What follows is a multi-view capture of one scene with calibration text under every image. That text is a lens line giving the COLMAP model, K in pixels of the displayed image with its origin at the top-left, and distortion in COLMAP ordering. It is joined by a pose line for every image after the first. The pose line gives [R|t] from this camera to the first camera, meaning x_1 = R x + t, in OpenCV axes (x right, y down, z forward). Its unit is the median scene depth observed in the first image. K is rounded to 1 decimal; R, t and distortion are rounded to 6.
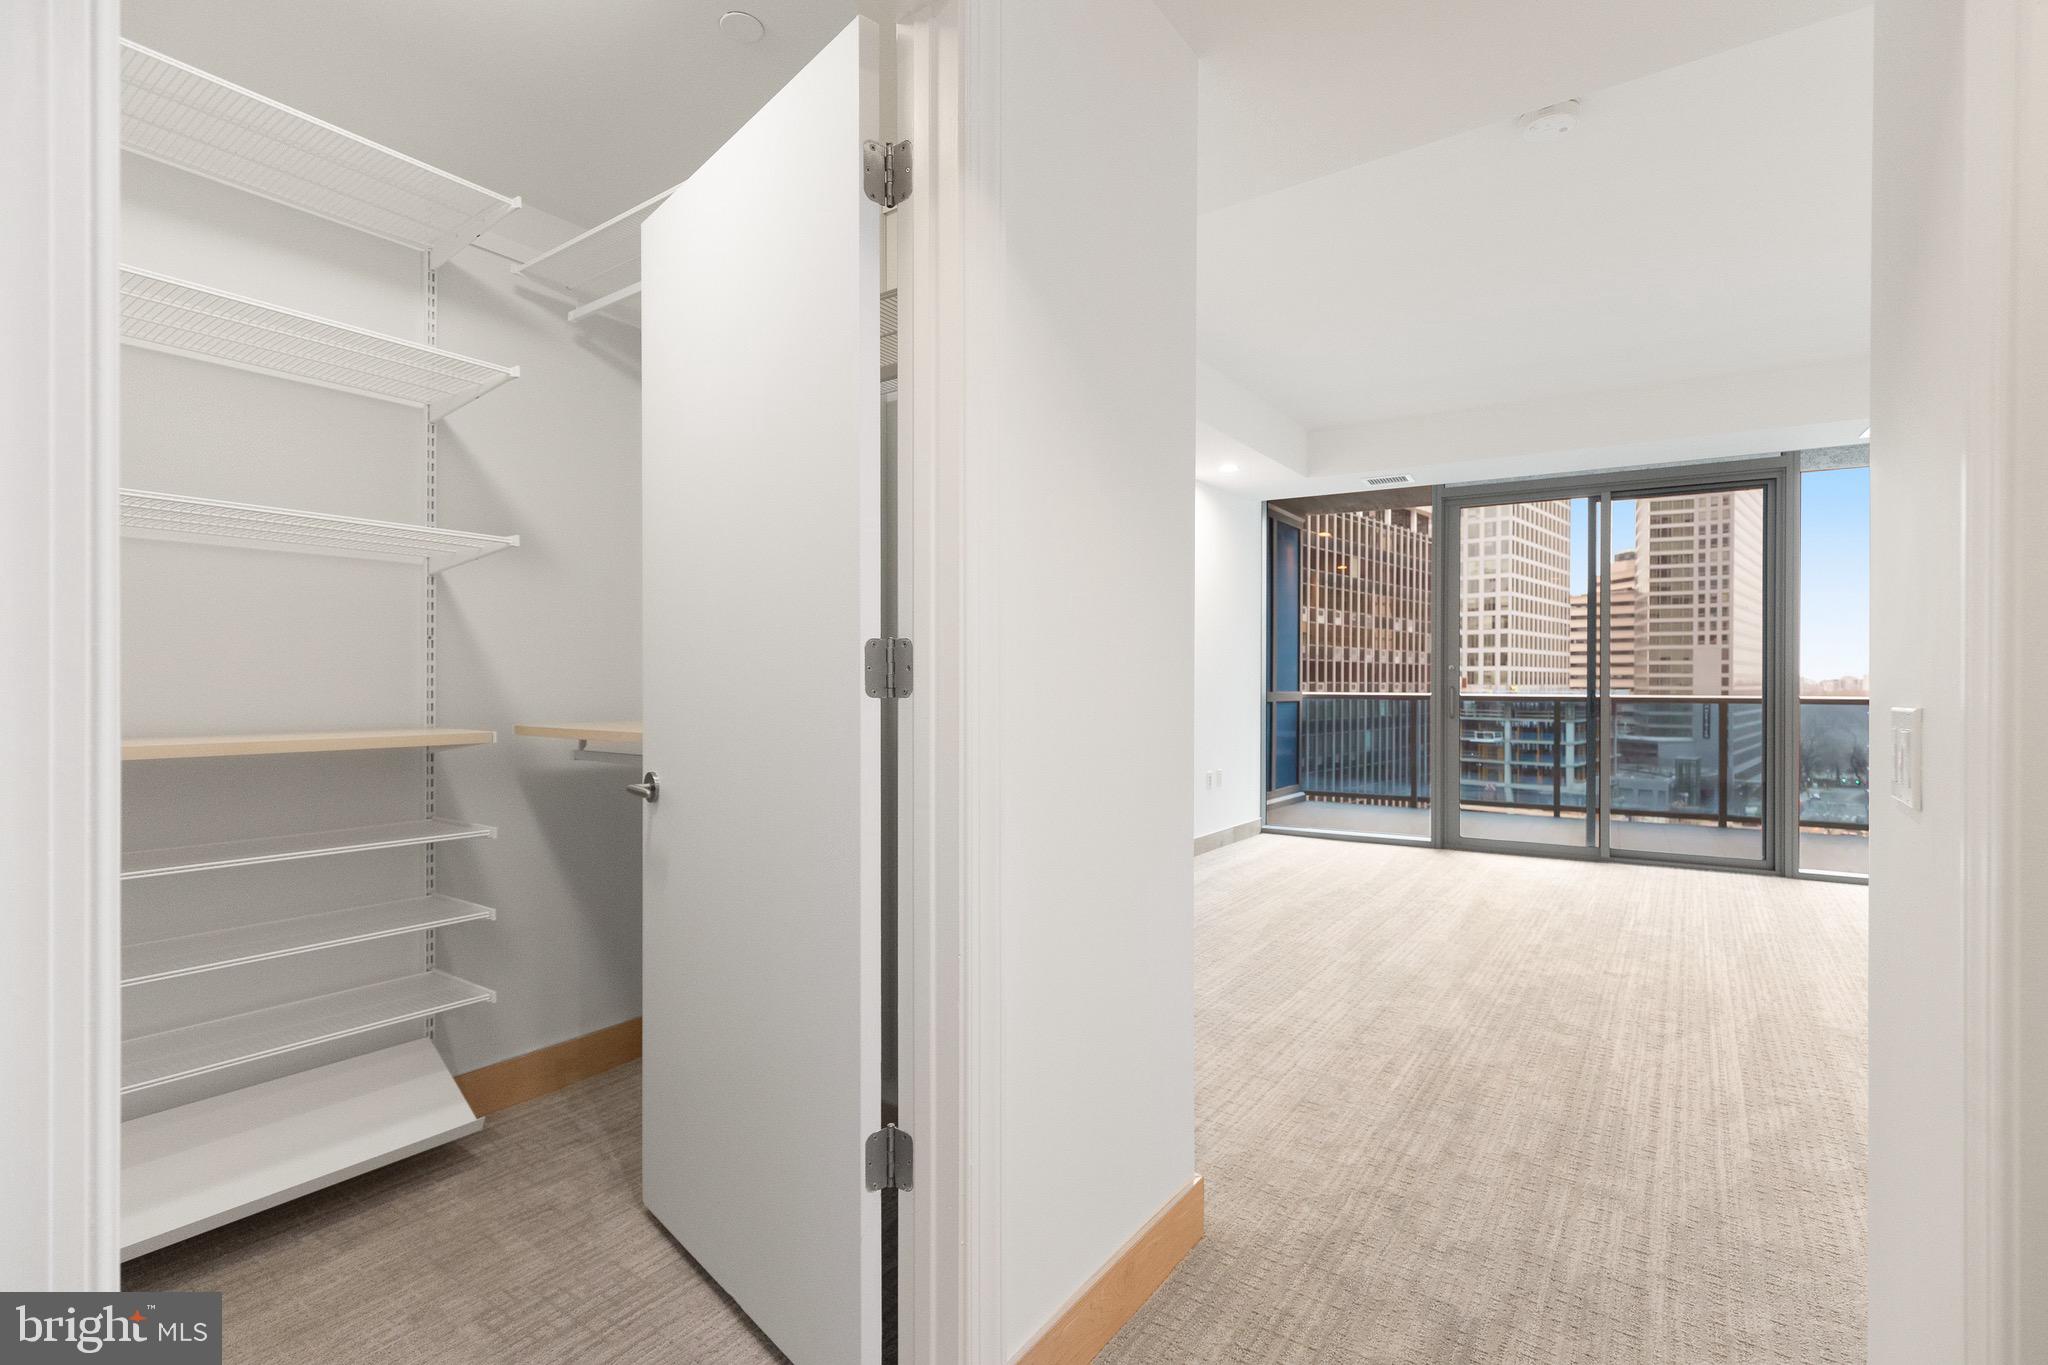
lens RADIAL K [[900.9, 0, 1046.0], [0, 900.9, 682.0], [0, 0, 1]] dist [0.000999, -0.000014]
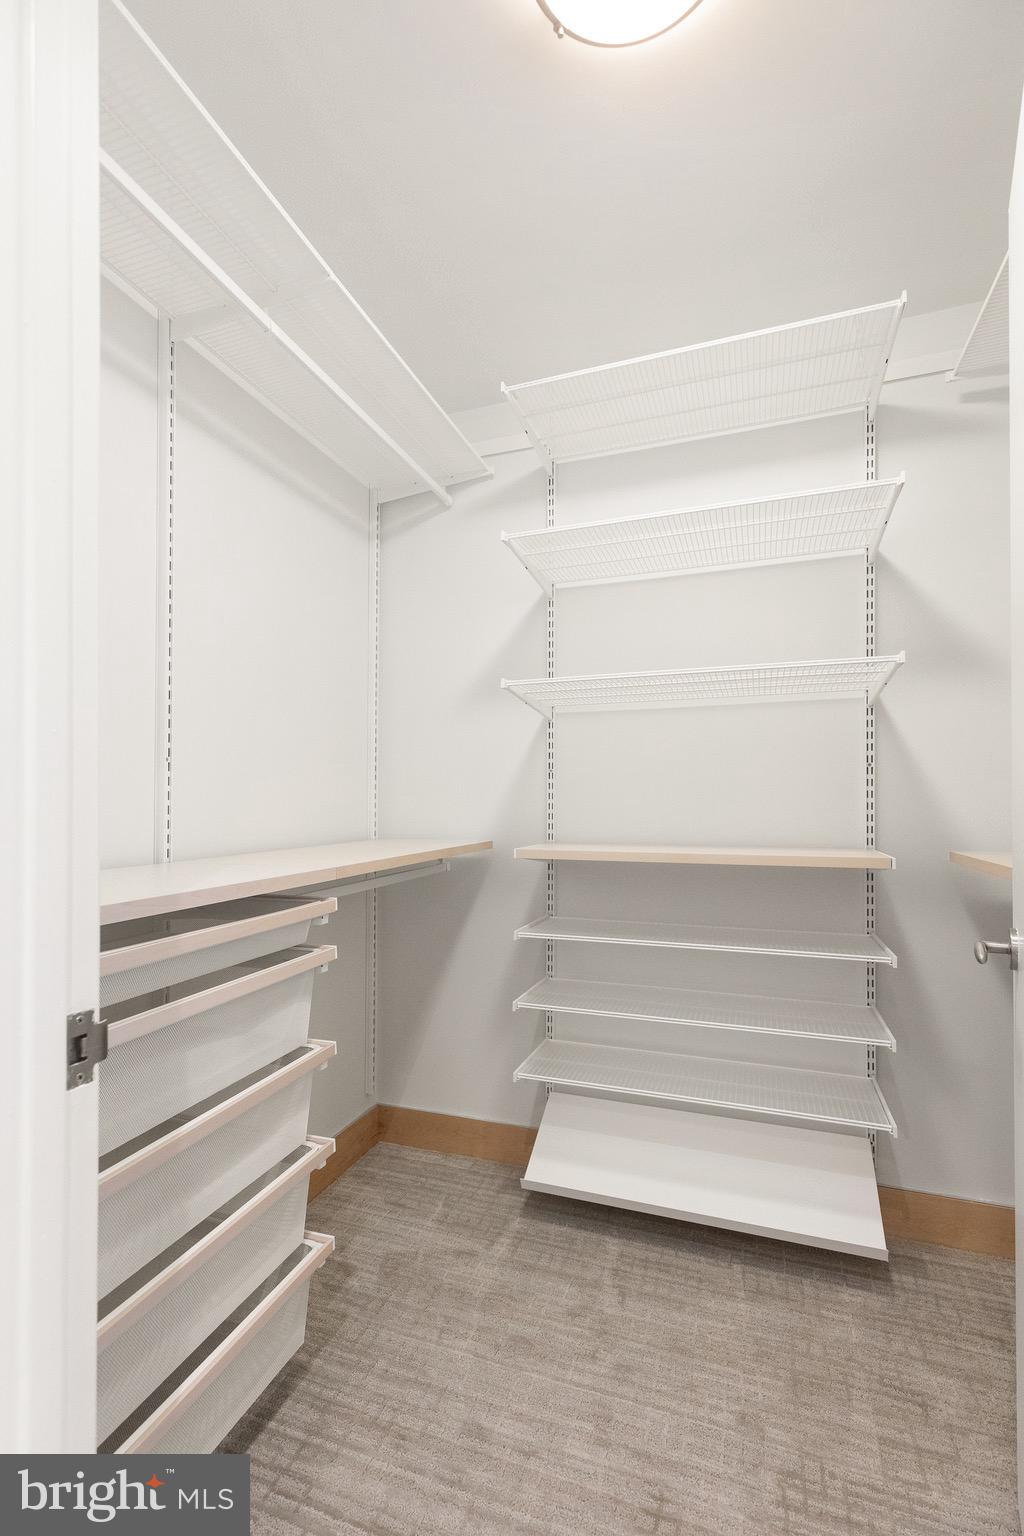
lens RADIAL K [[700.2, 0, 508.6], [0, 700.2, 803.4], [0, 0, 1]] dist [0.006056, -0.000396]
pose [[0.251783, -0.005683, -0.967767, 0.016829], [0.000019, 0.999983, -0.005867, 0.001234], [0.967784, 0.001458, 0.251778, 0.431679]]
